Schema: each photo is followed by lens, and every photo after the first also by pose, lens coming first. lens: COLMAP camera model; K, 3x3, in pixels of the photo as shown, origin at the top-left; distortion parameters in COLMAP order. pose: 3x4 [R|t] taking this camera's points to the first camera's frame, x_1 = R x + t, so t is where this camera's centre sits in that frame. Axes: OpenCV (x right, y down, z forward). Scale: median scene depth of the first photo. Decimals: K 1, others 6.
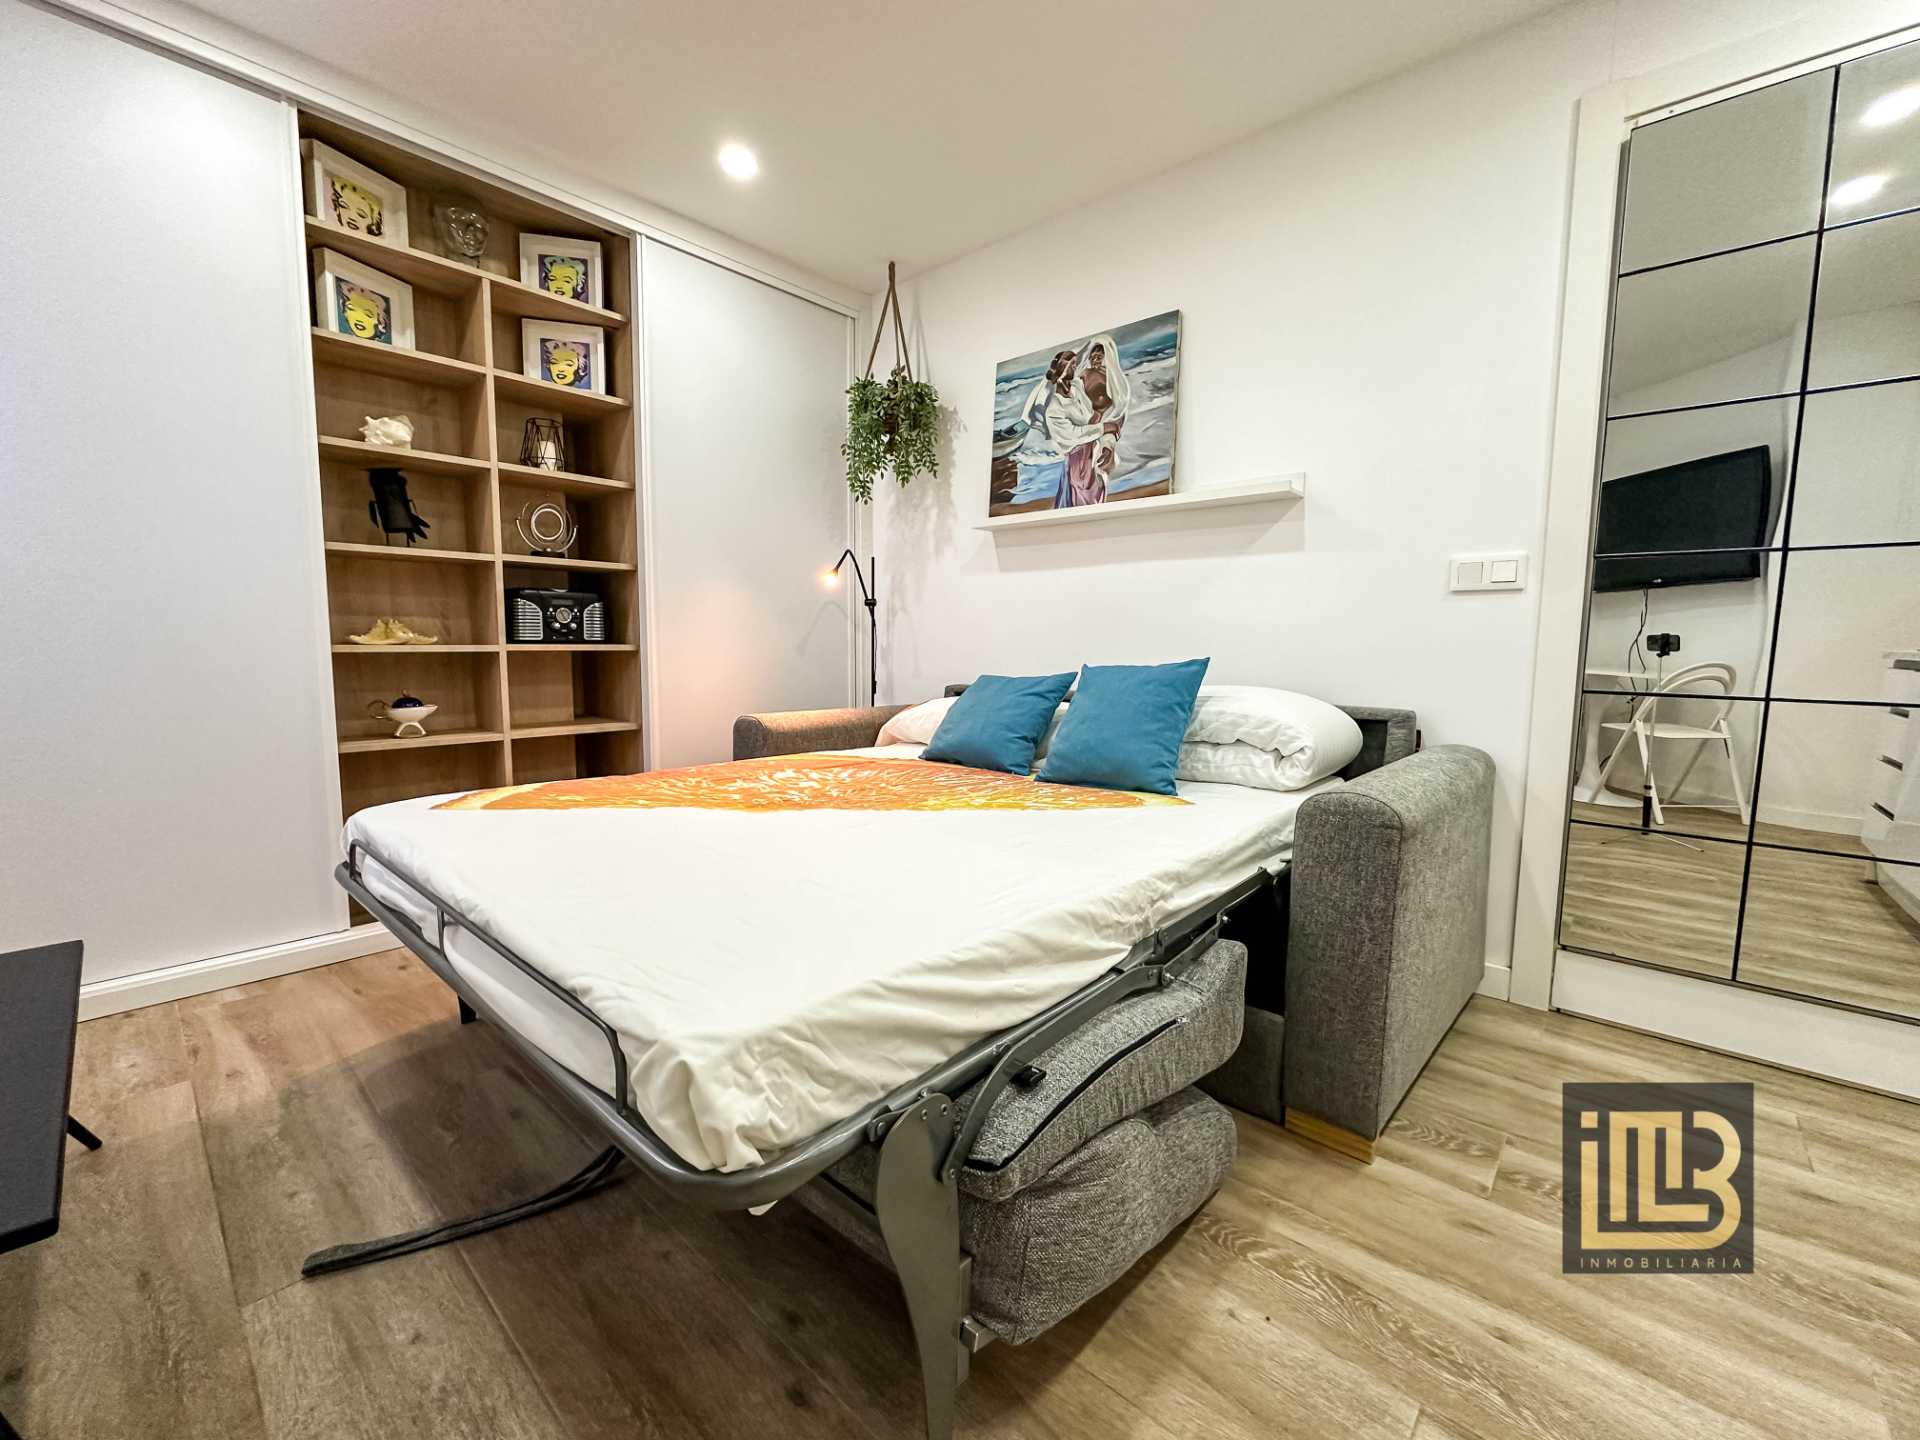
lens RADIAL K [[779.0, 0, 958.6], [0, 779.0, 719.2], [0, 0, 1]] dist [-0.018213, 0.005454]
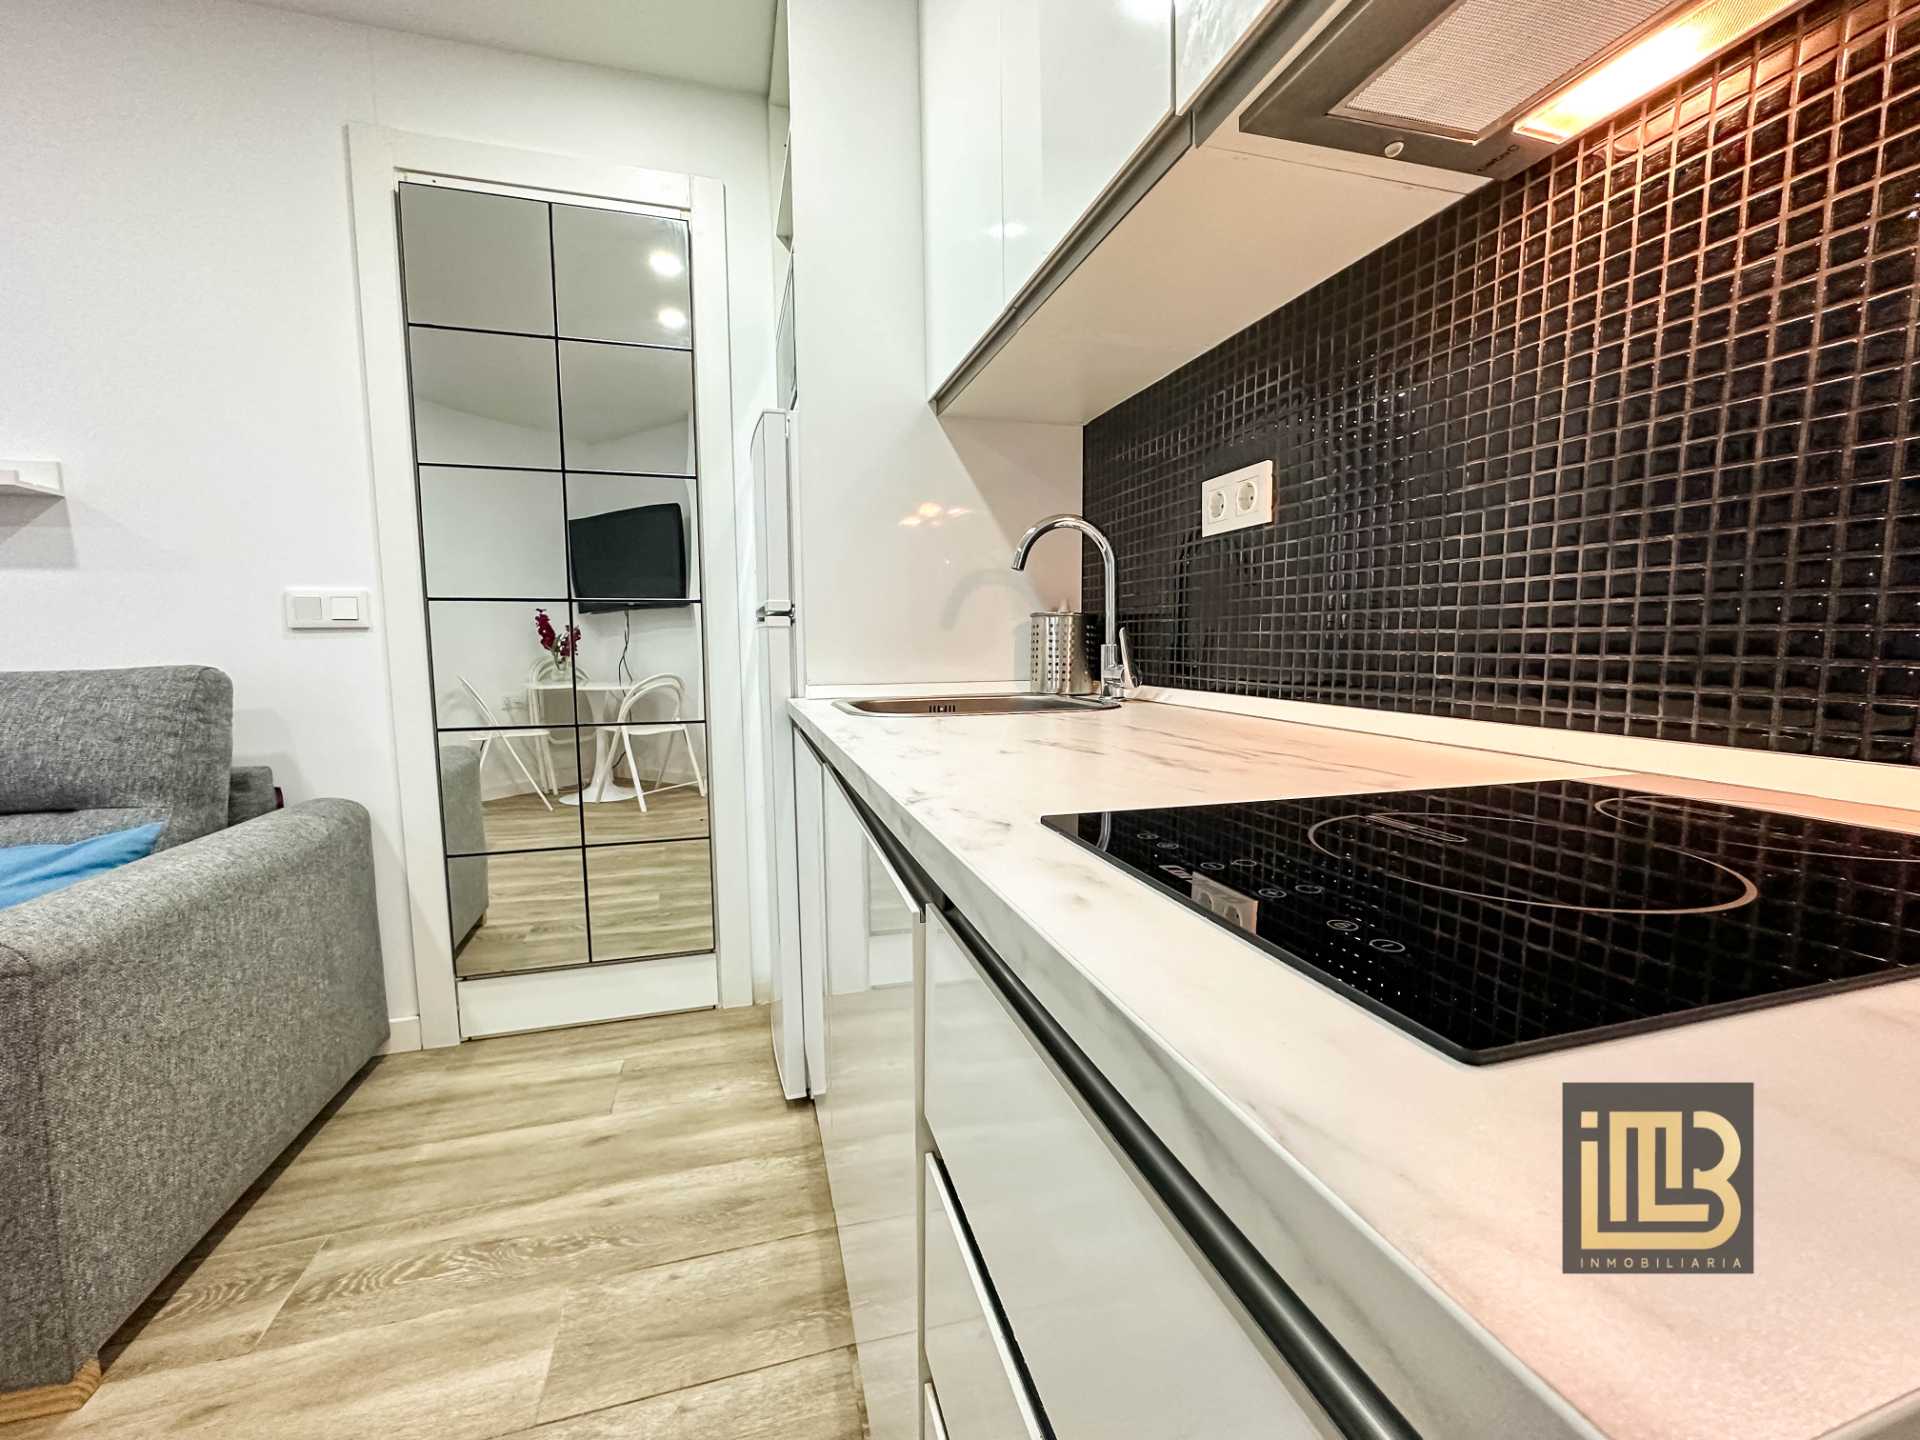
lens RADIAL K [[779.0, 0, 958.6], [0, 779.0, 719.2], [0, 0, 1]] dist [-0.018213, 0.005454]
pose [[0.522098, -0.098117, 0.847223, 0.214432], [0.098587, 0.993645, 0.054320, -0.026434], [-0.847168, 0.055165, 0.528453, -0.084182]]
